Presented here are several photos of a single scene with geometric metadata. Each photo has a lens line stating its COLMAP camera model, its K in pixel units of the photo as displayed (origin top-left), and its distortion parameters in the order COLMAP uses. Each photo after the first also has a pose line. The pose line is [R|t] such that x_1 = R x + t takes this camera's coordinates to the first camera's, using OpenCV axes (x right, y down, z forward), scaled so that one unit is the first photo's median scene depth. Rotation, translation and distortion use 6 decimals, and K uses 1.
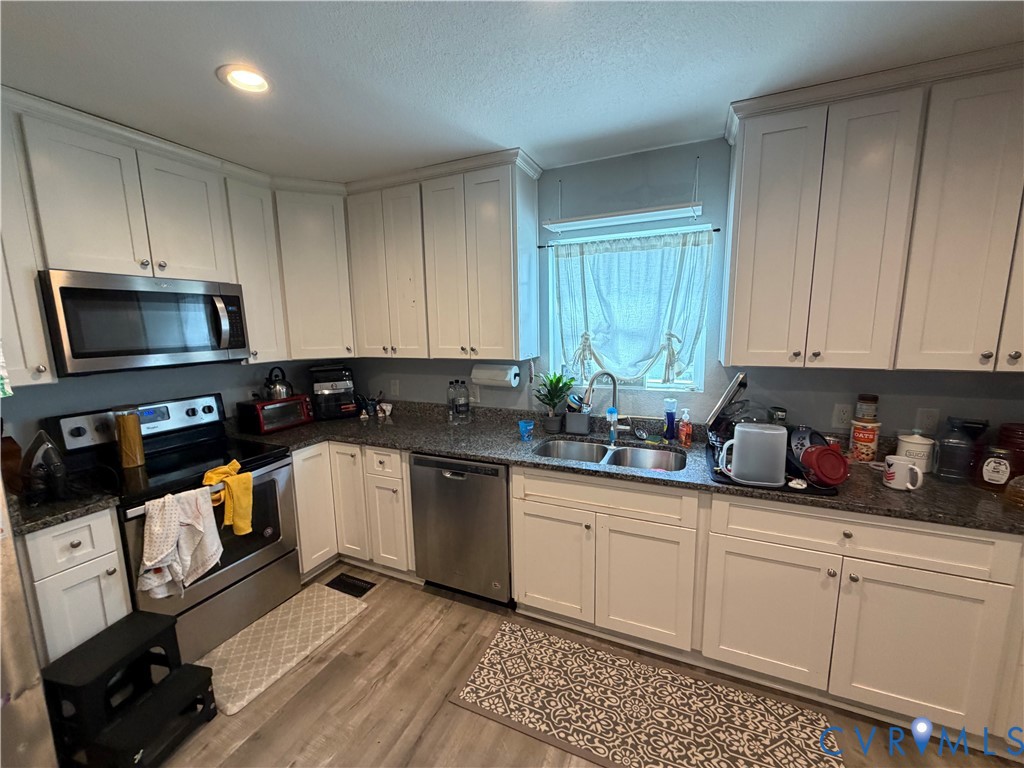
lens RADIAL K [[410.2, 0, 512.0], [0, 410.2, 384.0], [0, 0, 1]] dist [-0.001250, 0.000032]
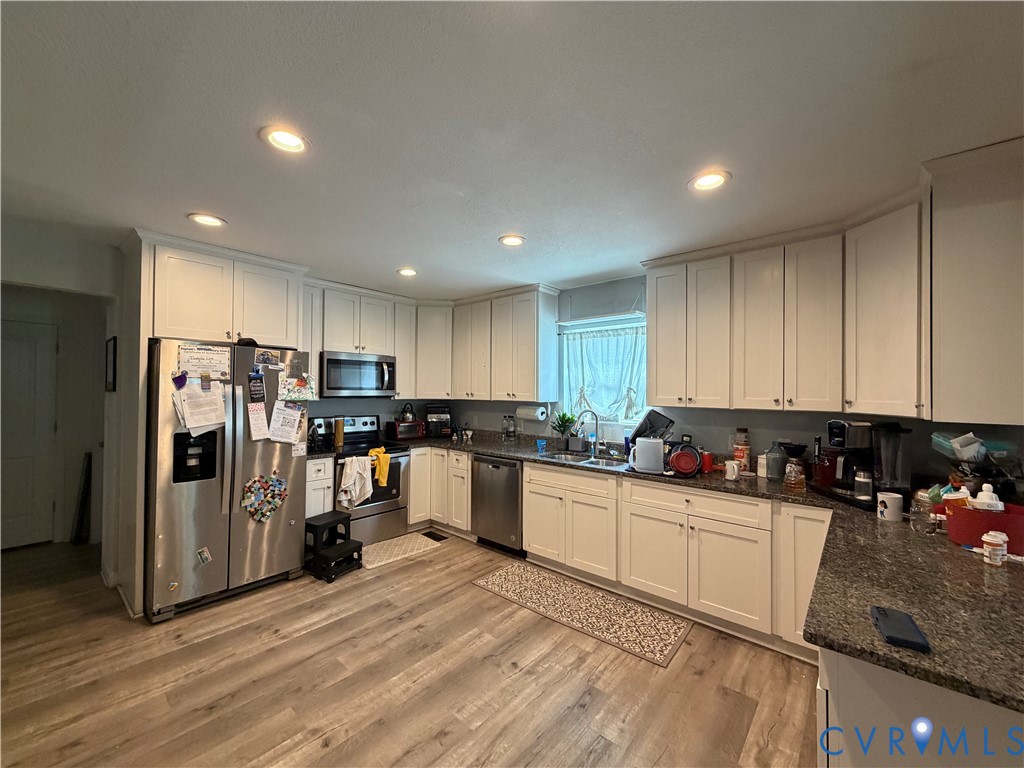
lens RADIAL K [[410.2, 0, 512.0], [0, 410.2, 384.0], [0, 0, 1]] dist [-0.001250, 0.000032]
pose [[0.957077, 0.022218, -0.288982, 0.397610], [-0.067683, 0.986623, -0.148304, 0.125116], [0.281822, 0.161498, 0.945778, -0.612332]]
